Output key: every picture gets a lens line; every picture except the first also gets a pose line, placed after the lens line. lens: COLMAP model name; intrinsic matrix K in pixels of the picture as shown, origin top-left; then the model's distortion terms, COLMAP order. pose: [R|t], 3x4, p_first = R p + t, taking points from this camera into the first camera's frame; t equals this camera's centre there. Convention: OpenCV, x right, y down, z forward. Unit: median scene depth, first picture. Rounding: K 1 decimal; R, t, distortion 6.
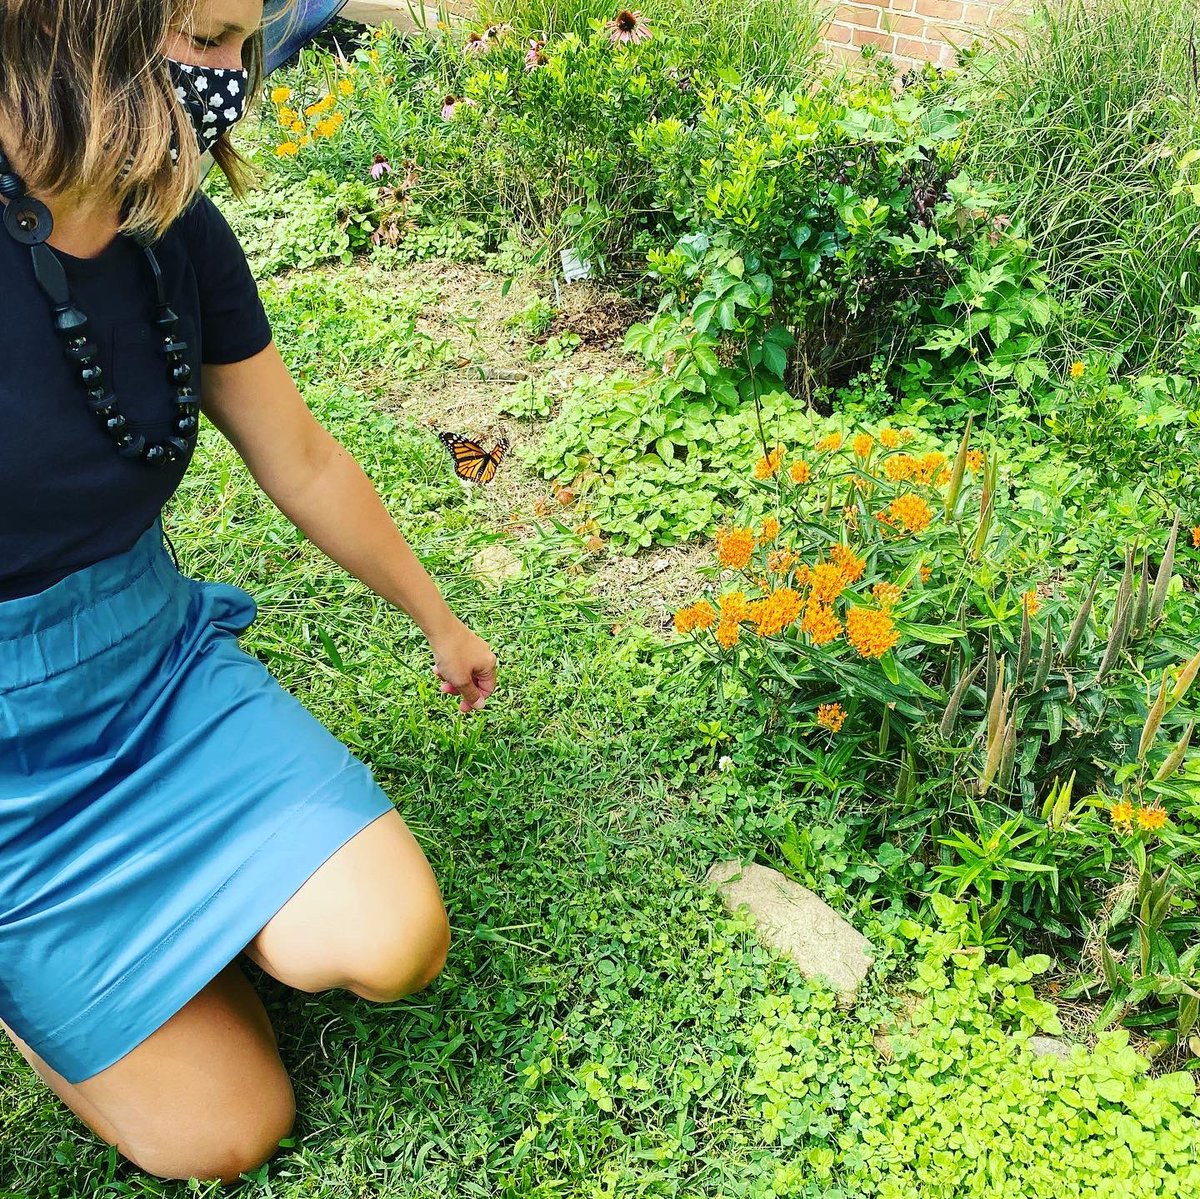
lens RADIAL K [[1112.4, 0, 600.0], [0, 1112.4, 599.5], [0, 0, 1]] dist [0.003072, 0.002118]
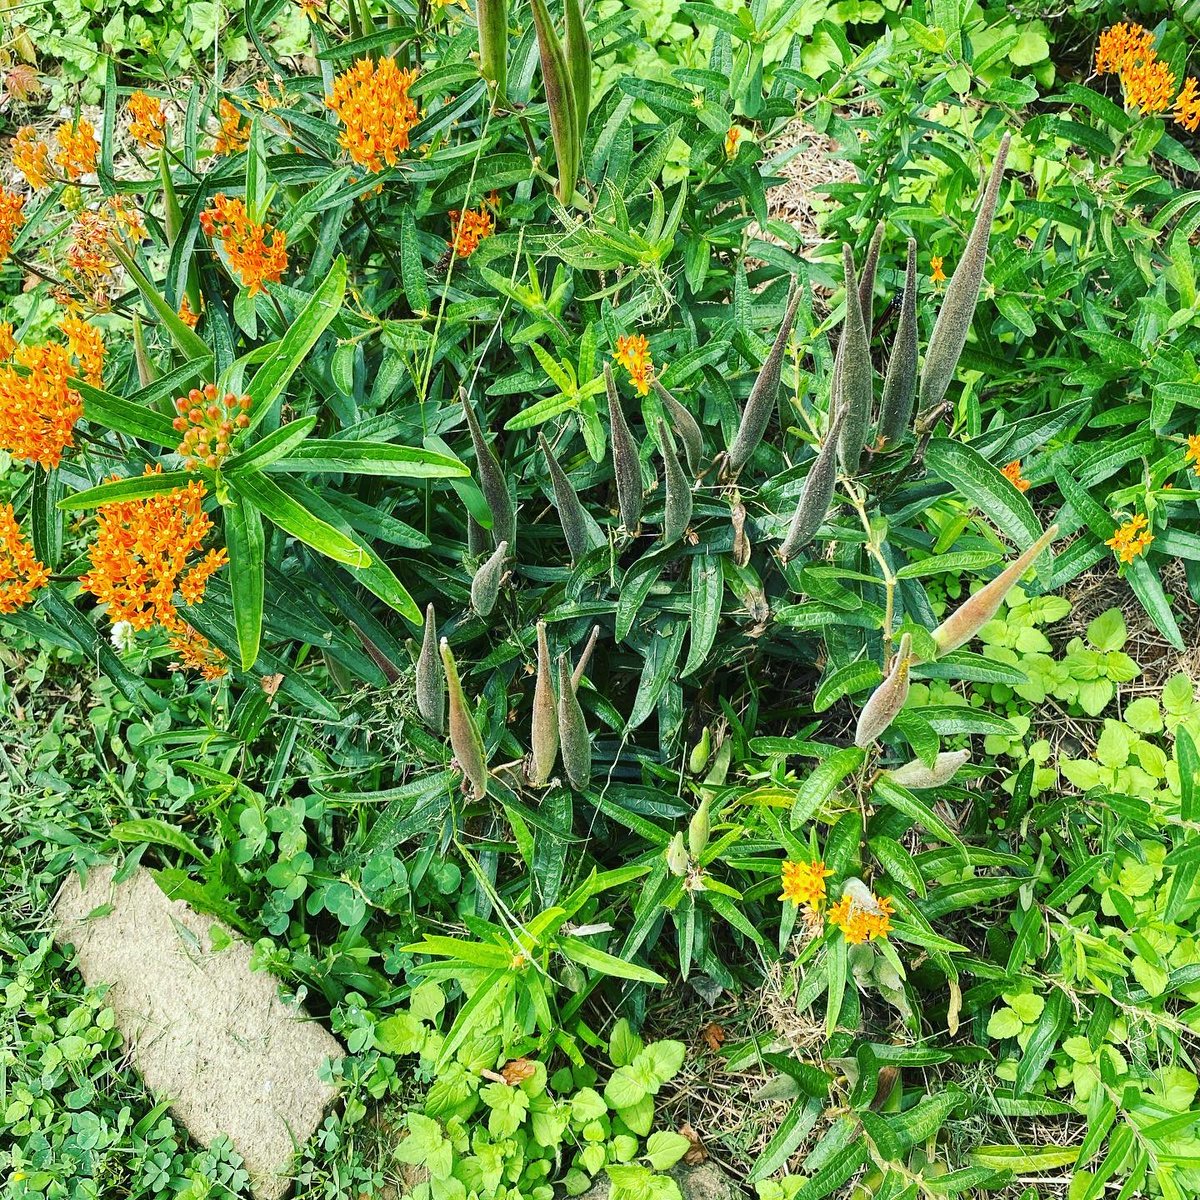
lens RADIAL K [[1112.4, 0, 600.0], [0, 1112.4, 600.0], [0, 0, 1]] dist [0.003072, 0.002118]
pose [[0.993296, -0.088915, 0.073872, 0.198551], [0.044433, 0.883619, 0.466094, -0.064098], [-0.106717, -0.459687, 0.881646, 0.361745]]
